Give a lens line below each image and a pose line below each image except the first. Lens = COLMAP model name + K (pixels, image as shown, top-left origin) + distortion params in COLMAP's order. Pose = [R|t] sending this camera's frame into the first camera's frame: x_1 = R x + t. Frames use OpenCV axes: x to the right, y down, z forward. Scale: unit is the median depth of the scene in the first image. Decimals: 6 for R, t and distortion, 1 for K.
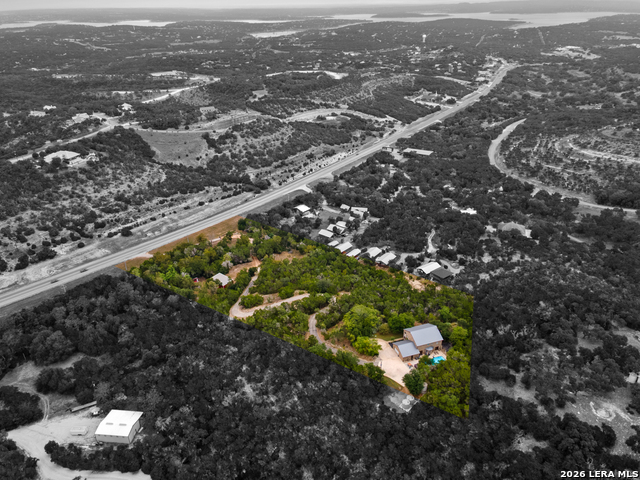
lens RADIAL K [[463.3, 0, 320.0], [0, 463.3, 240.0], [0, 0, 1]] dist [0.025417, 0.042552]
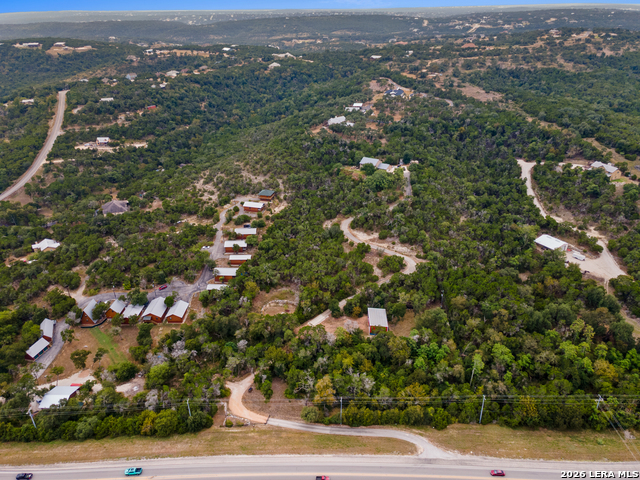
lens RADIAL K [[463.3, 0, 320.0], [0, 463.3, 240.0], [0, 0, 1]] dist [0.025417, 0.042552]
pose [[-0.619436, -0.336599, 0.709225, -0.408567], [0.370582, 0.671054, 0.642148, -0.325744], [-0.692075, 0.660596, -0.290938, 0.773902]]
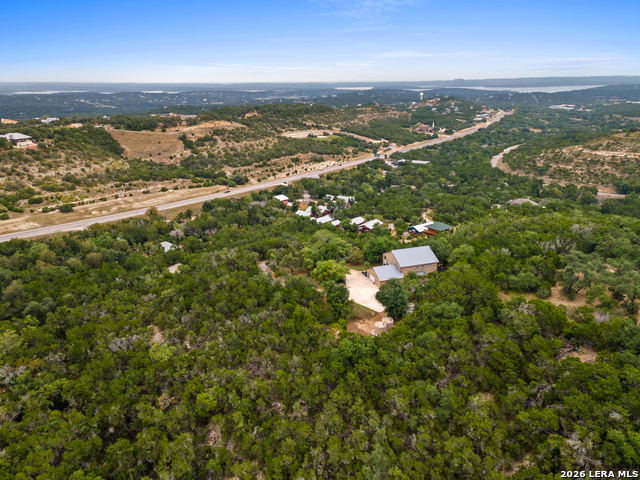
lens RADIAL K [[463.3, 0, 320.0], [0, 463.3, 240.0], [0, 0, 1]] dist [0.025417, 0.042552]
pose [[0.999950, 0.008013, -0.005953, 0.038345], [-0.008766, 0.990153, -0.139718, 0.118327], [0.004775, 0.139763, 0.990173, 0.129799]]
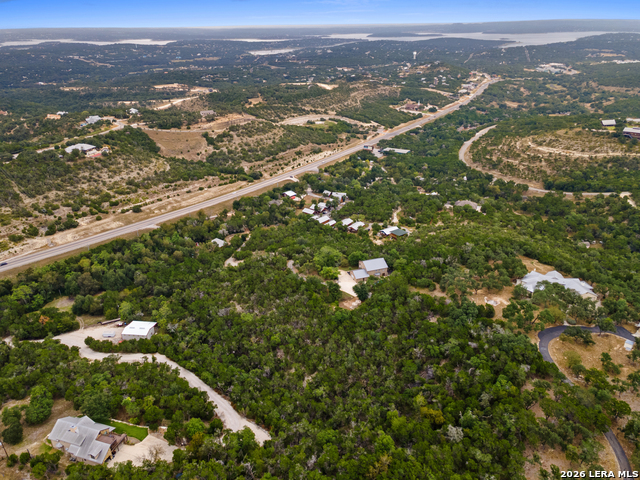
lens RADIAL K [[463.3, 0, 320.0], [0, 463.3, 240.0], [0, 0, 1]] dist [0.025417, 0.042552]
pose [[0.999991, -0.000387, 0.004157, 0.028992], [0.000530, 0.999410, -0.034348, 0.076823], [-0.004141, 0.034349, 0.999401, -0.125792]]
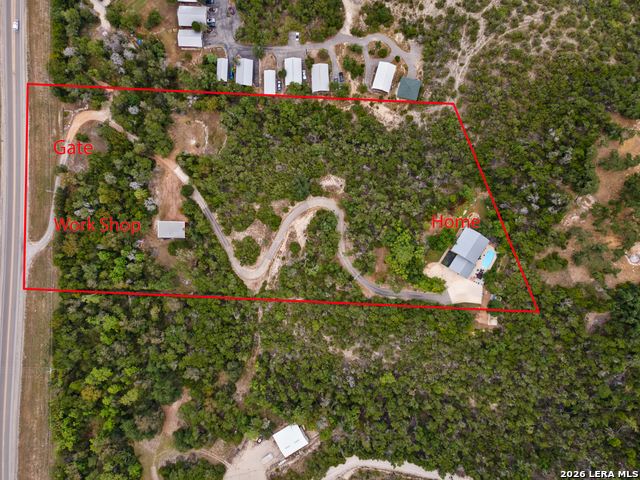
lens RADIAL K [[463.3, 0, 320.0], [0, 463.3, 240.0], [0, 0, 1]] dist [0.025417, 0.042552]
pose [[0.775154, -0.631744, -0.005994, -0.011023], [0.287890, 0.344766, 0.893451, -0.356883], [-0.562366, -0.694288, 0.449120, 0.313702]]
